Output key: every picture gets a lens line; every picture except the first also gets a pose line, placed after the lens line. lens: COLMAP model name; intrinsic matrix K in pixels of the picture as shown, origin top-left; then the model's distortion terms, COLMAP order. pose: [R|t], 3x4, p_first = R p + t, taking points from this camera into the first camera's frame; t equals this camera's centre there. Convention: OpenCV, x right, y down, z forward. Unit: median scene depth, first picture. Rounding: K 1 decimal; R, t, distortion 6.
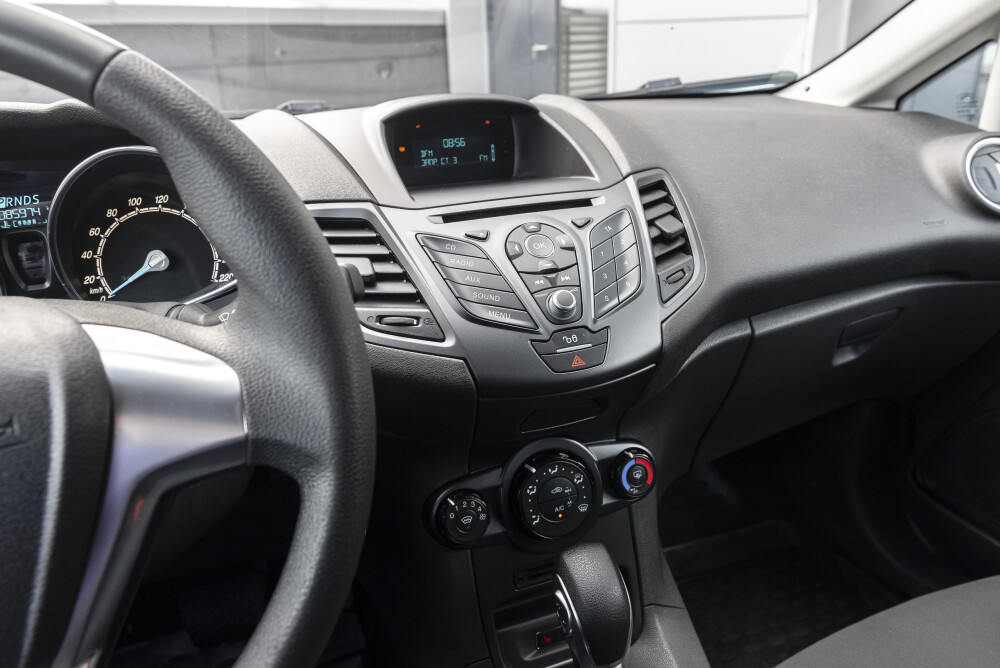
lens RADIAL K [[715.2, 0, 522.2], [0, 715.2, 328.6], [0, 0, 1]] dist [-0.000963, 0.001496]
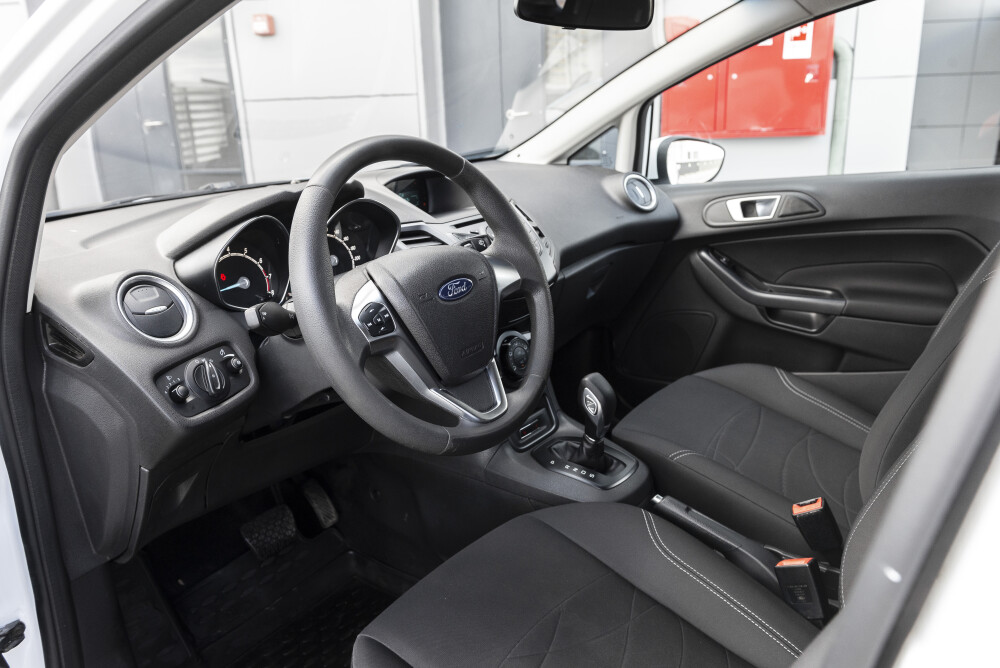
lens RADIAL K [[776.1, 0, 500.0], [0, 776.1, 334.0], [0, 0, 1]] dist [0.001592, 0.001569]
pose [[0.859738, -0.158656, 0.485467, -1.101723], [0.204139, 0.978046, -0.041883, 0.262126], [-0.468164, 0.135111, 0.873251, -0.950554]]
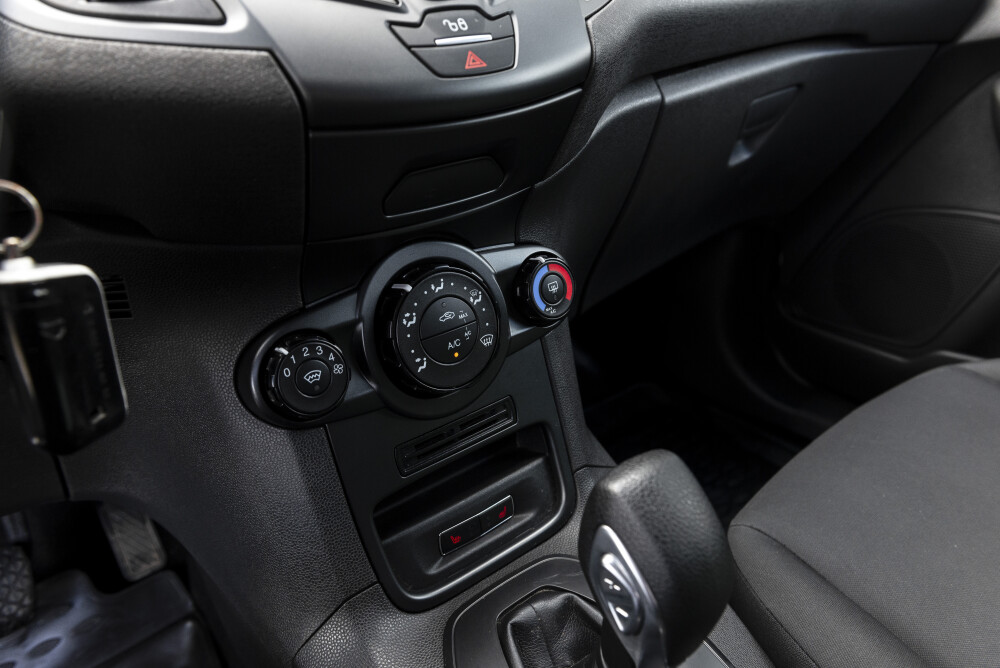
lens RADIAL K [[686.1, 0, 500.0], [0, 686.1, 334.0], [0, 0, 1]] dist [-0.006966, 0.000783]
pose [[0.962655, -0.135620, 0.234315, -0.055437], [0.111903, 0.987414, 0.111767, 0.182678], [-0.246524, -0.081372, 0.965715, 0.394036]]
